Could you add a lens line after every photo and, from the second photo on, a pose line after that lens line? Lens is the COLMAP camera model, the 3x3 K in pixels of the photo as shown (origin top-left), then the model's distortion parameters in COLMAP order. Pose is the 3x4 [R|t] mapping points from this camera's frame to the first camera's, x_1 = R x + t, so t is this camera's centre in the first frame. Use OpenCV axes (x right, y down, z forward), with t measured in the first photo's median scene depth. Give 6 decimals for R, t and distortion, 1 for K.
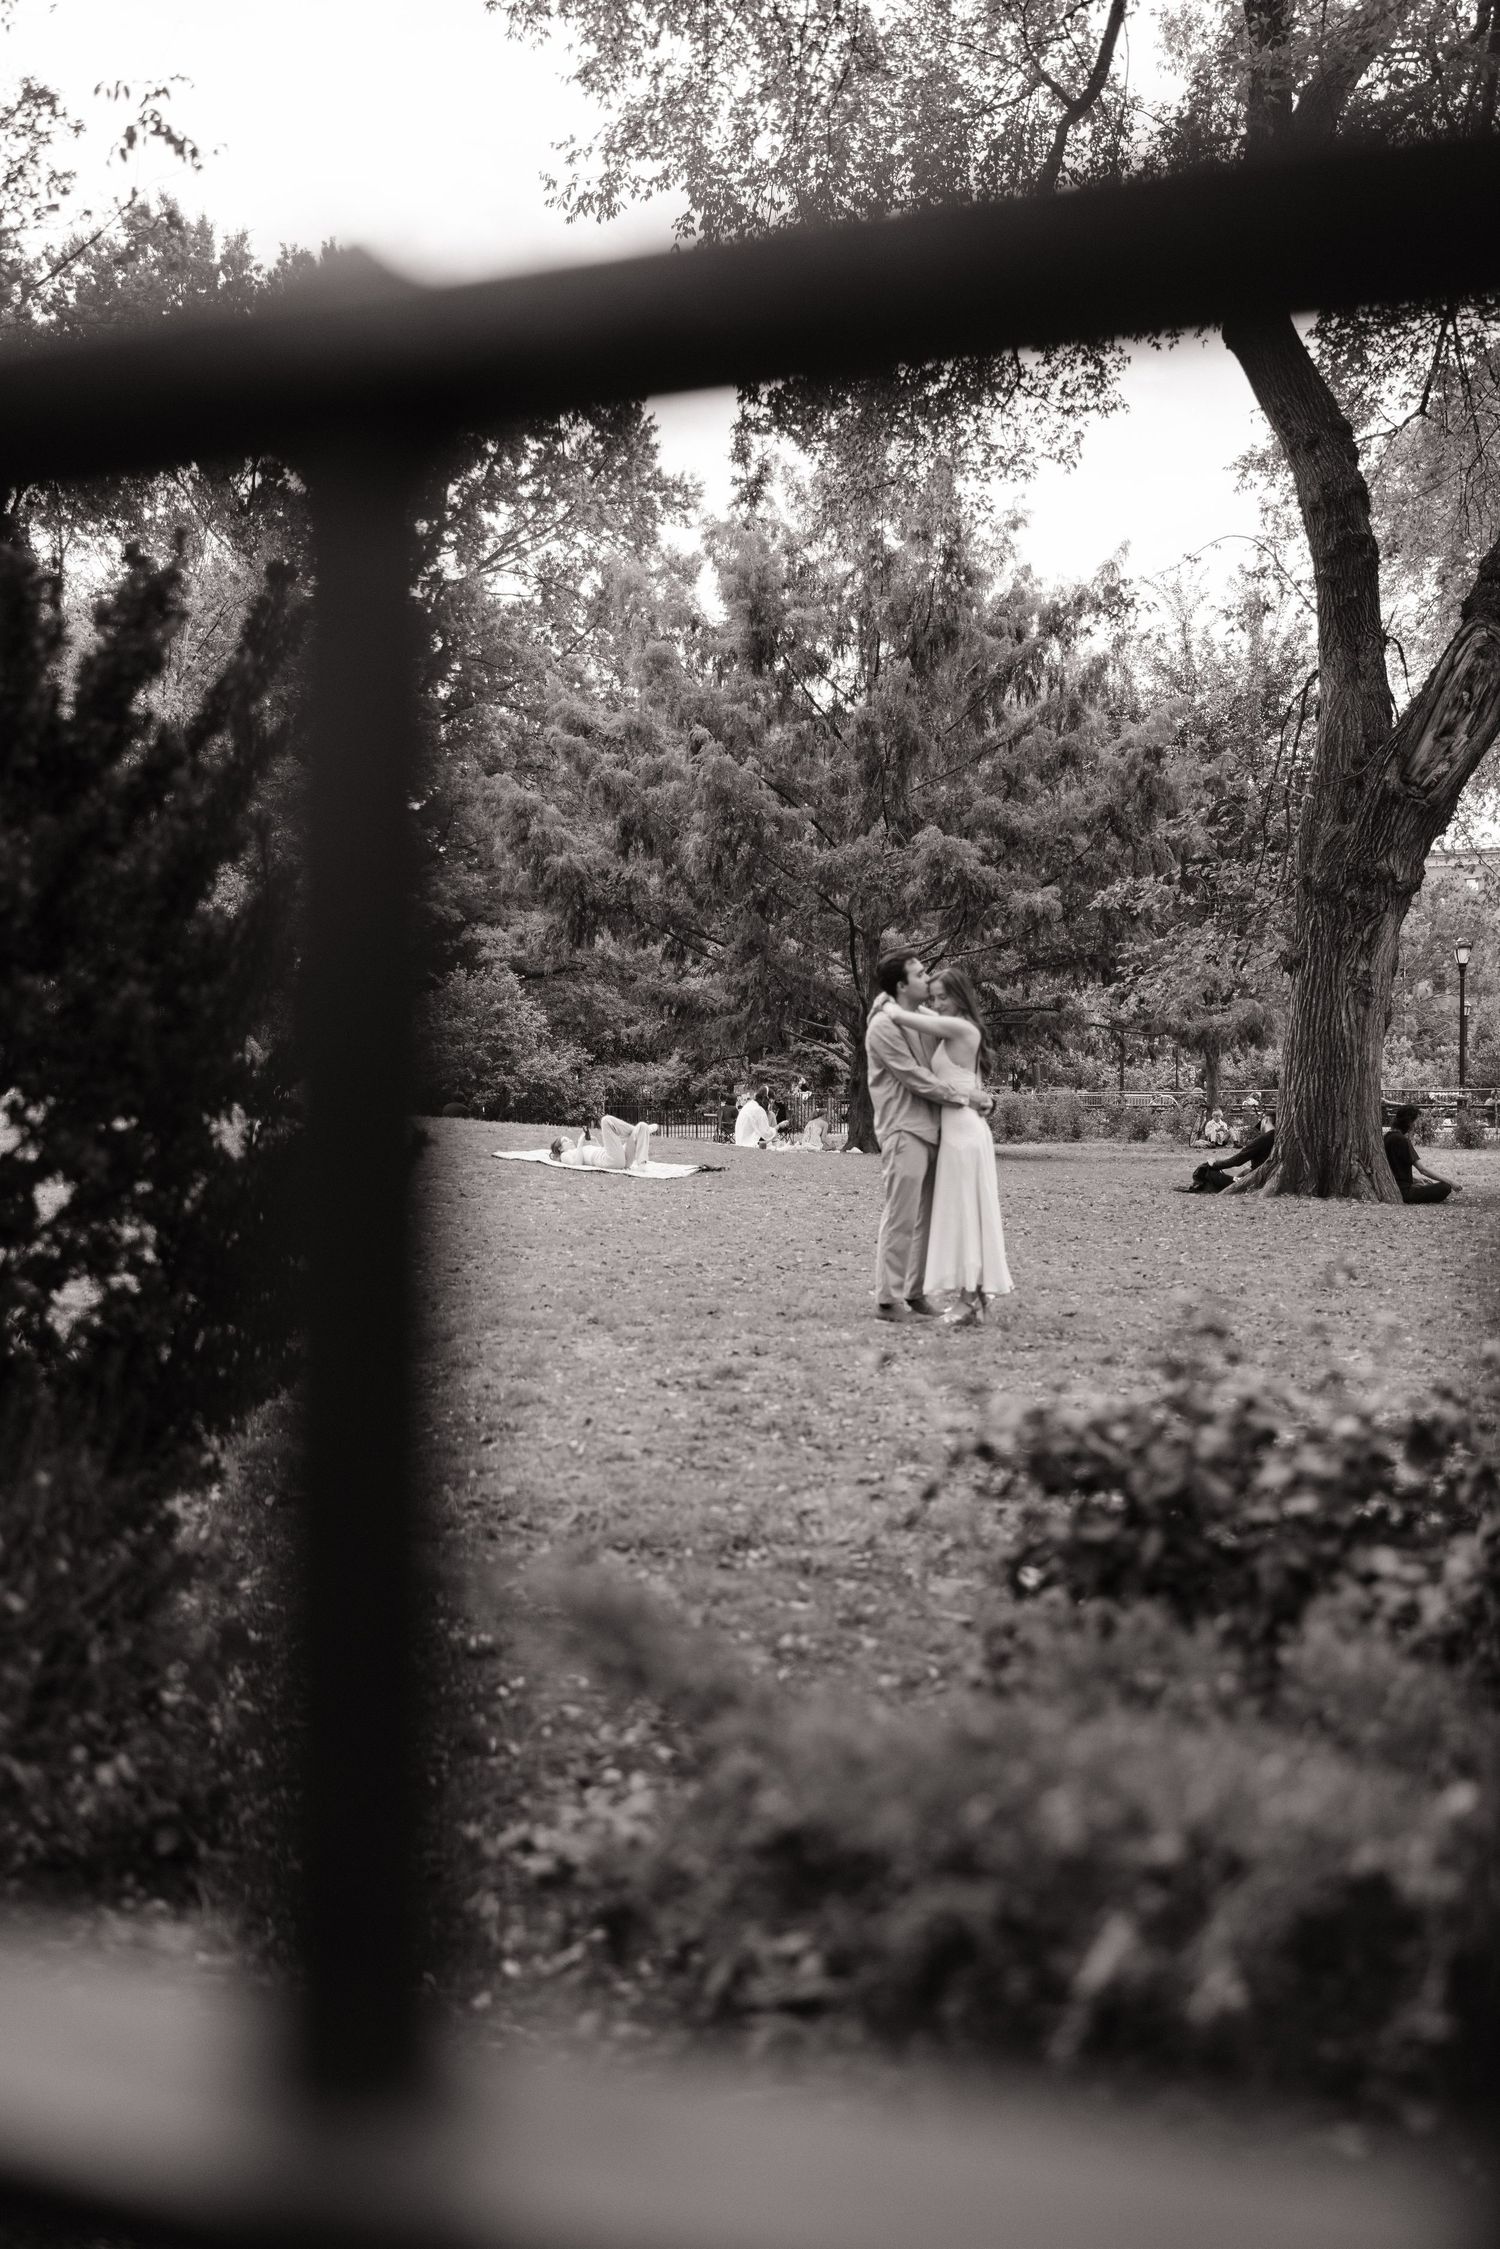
lens RADIAL K [[2184.0, 0, 750.0], [0, 2184.0, 1124.5], [0, 0, 1]] dist [0.015824, 0.017523]
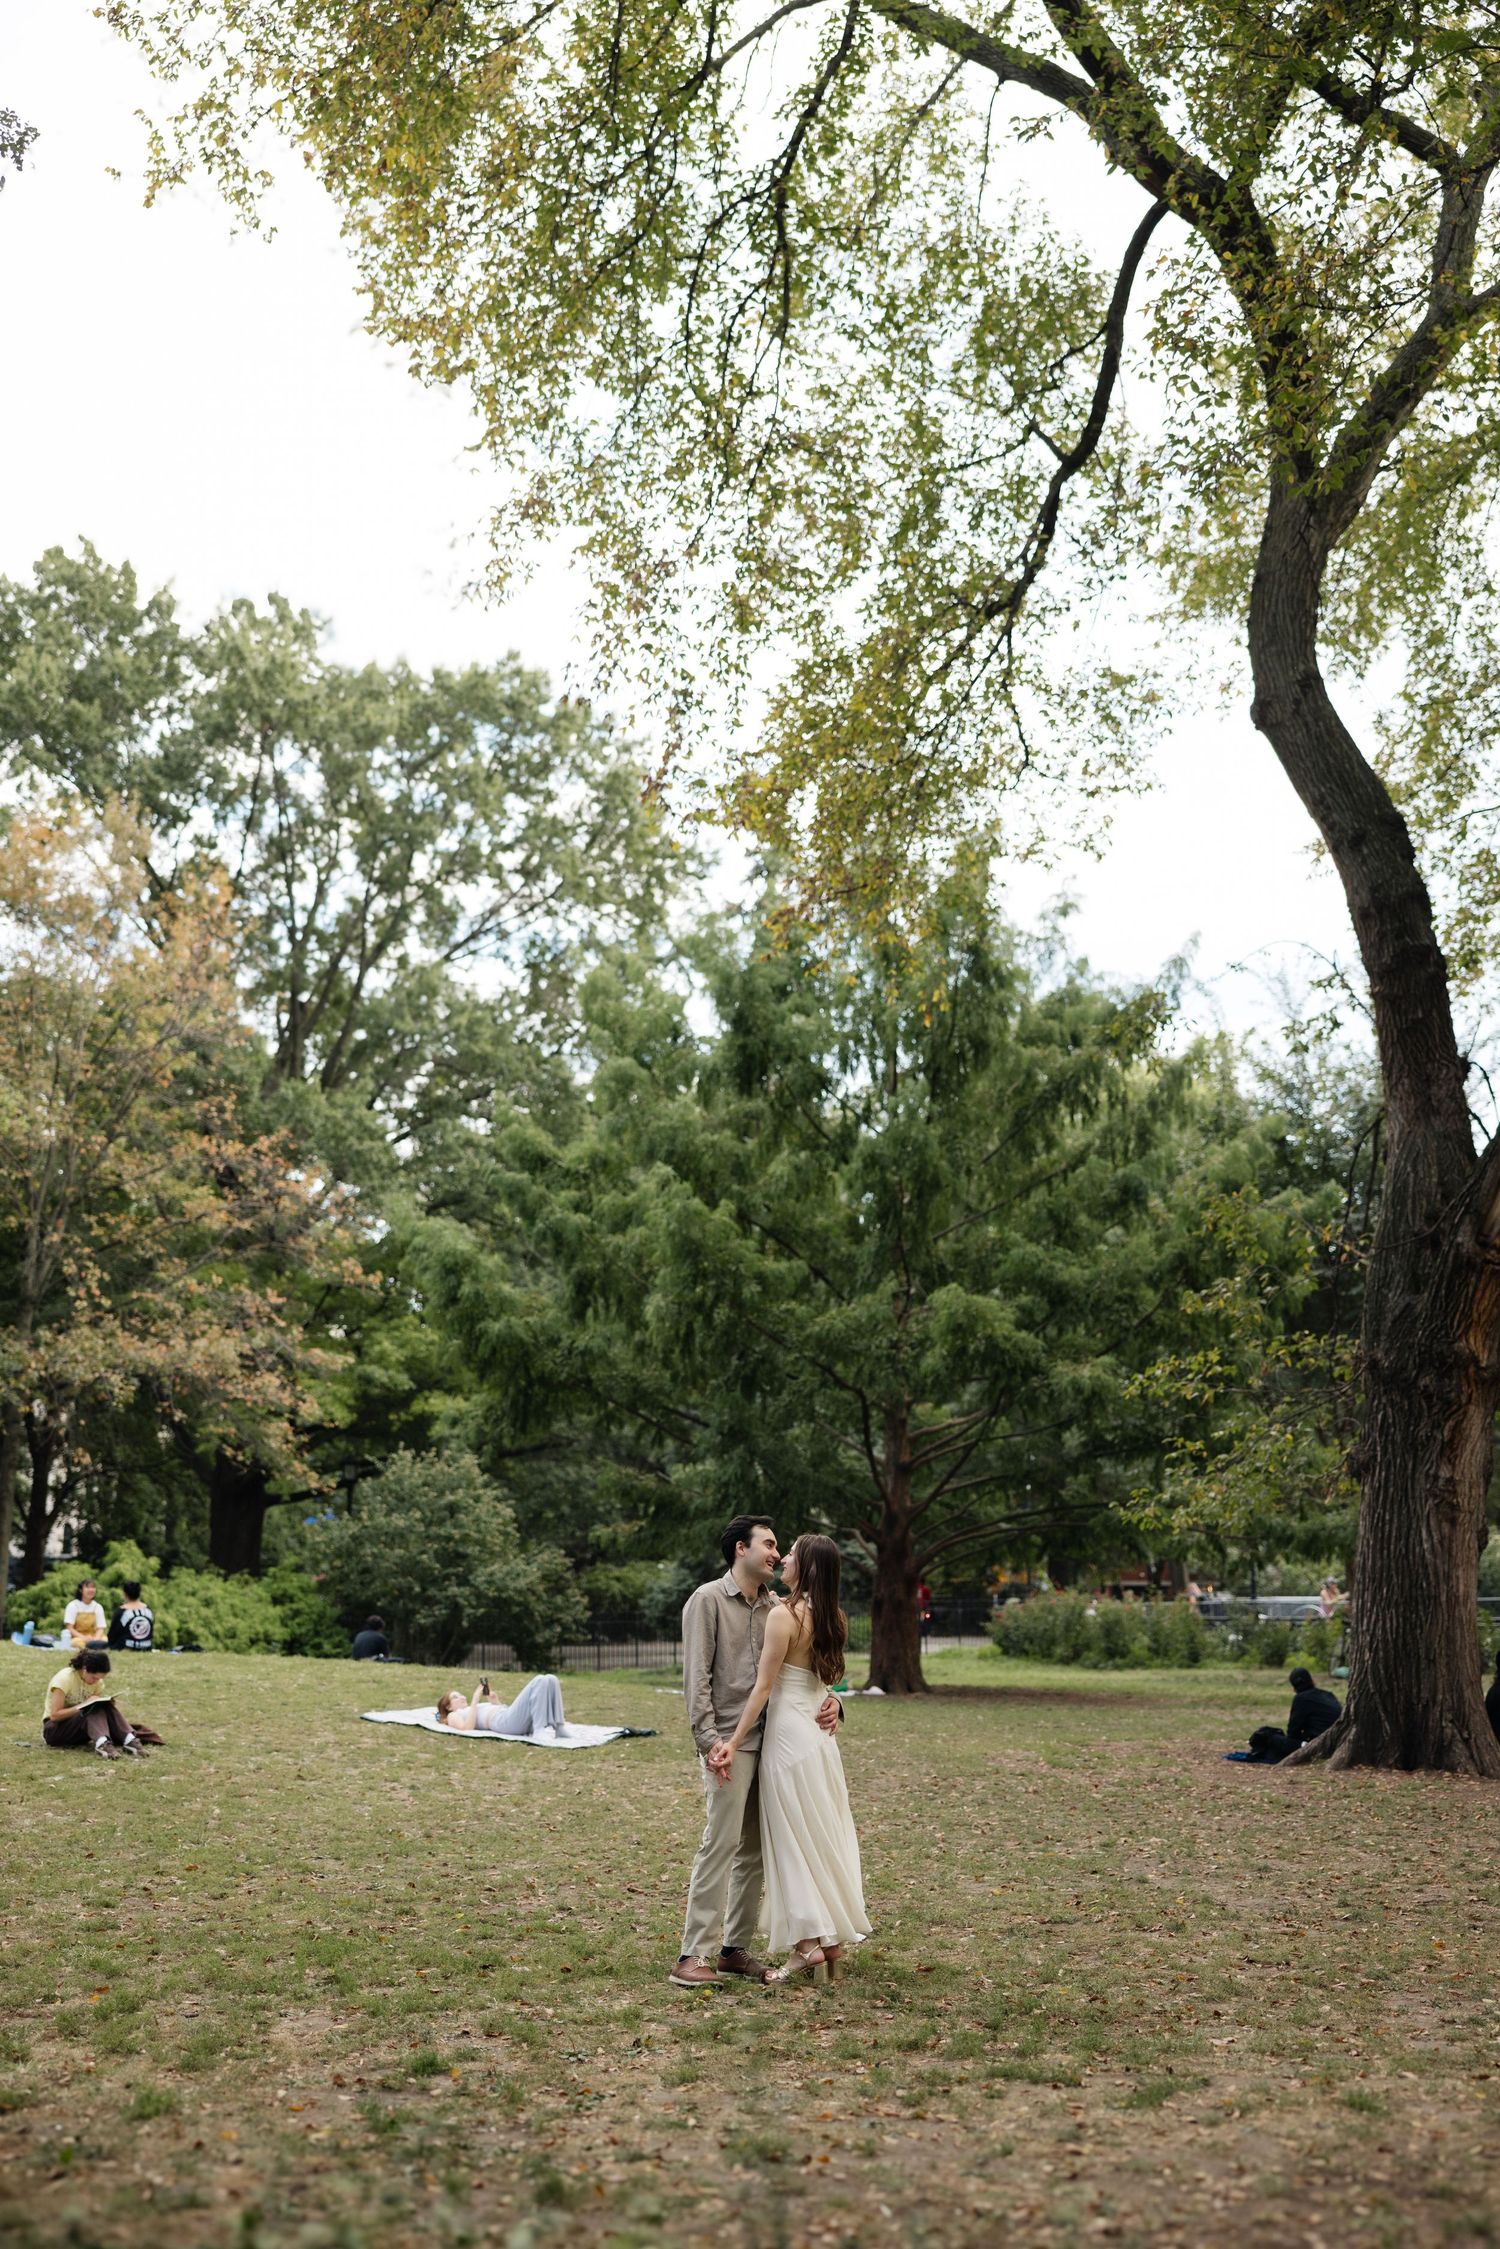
lens RADIAL K [[2775.2, 0, 750.0], [0, 2775.2, 1124.5], [0, 0, 1]] dist [0.000288, 0.026217]
pose [[0.999619, -0.009939, -0.025757, 0.031382], [0.005166, 0.983807, -0.179157, -0.009959], [0.027120, 0.178956, 0.983483, -0.015083]]
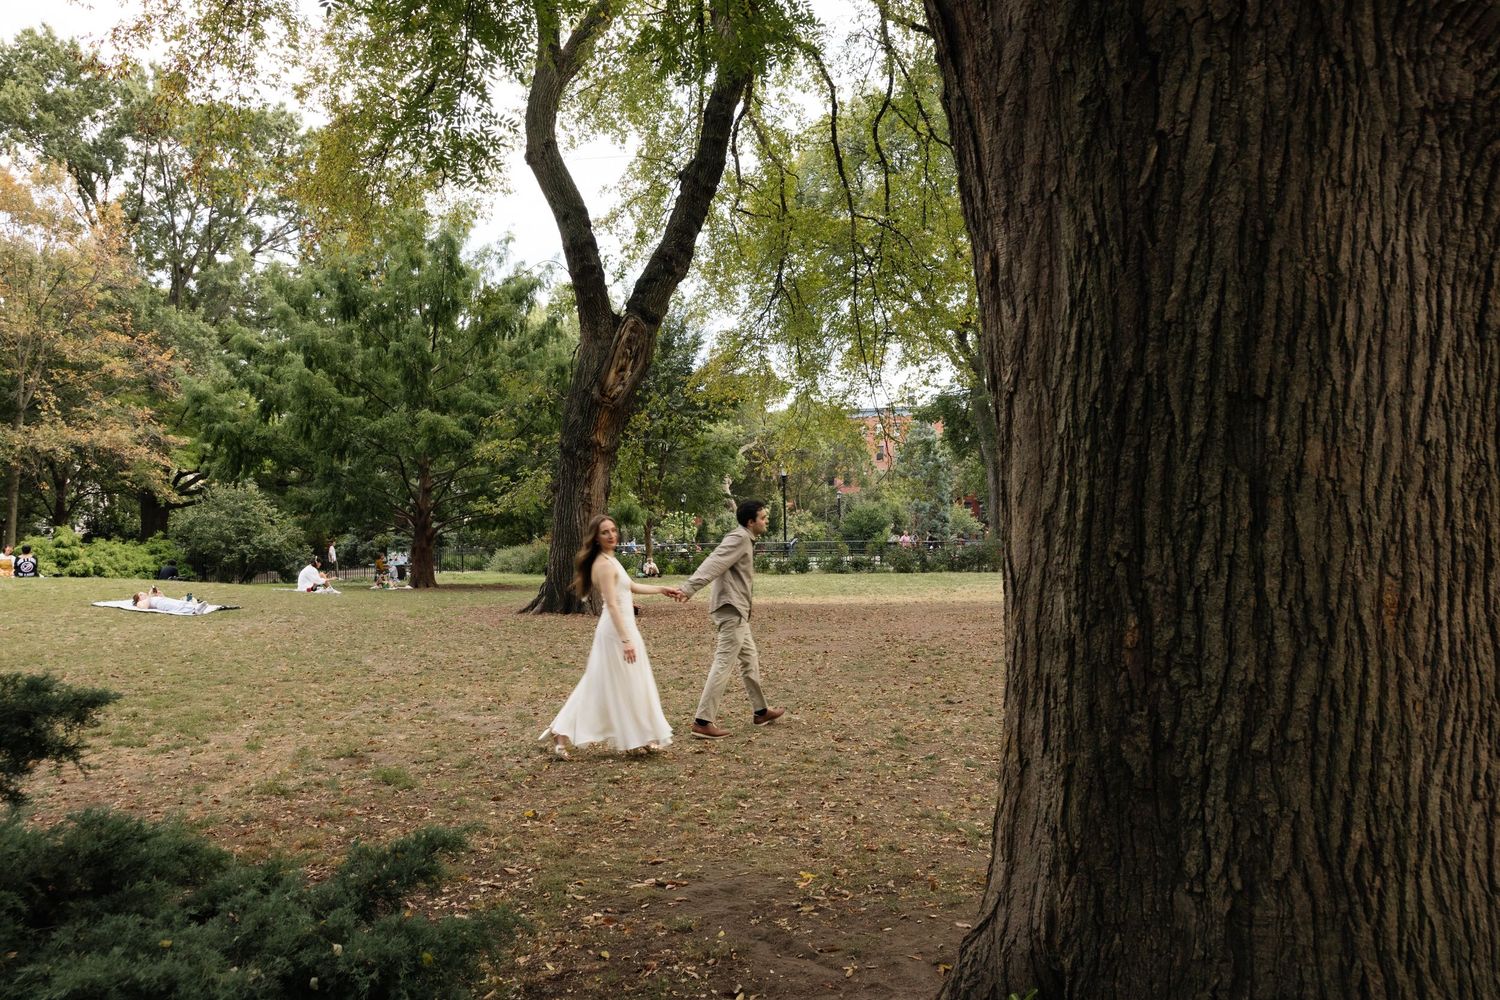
lens RADIAL K [[1214.7, 0, 774.3], [0, 1214.7, 497.8], [0, 0, 1]] dist [0.009845, 0.008317]
pose [[0.973881, -0.011653, 0.226758, 0.115936], [0.022870, 0.998638, -0.046903, -0.007654], [-0.225903, 0.050864, 0.972821, -0.036075]]
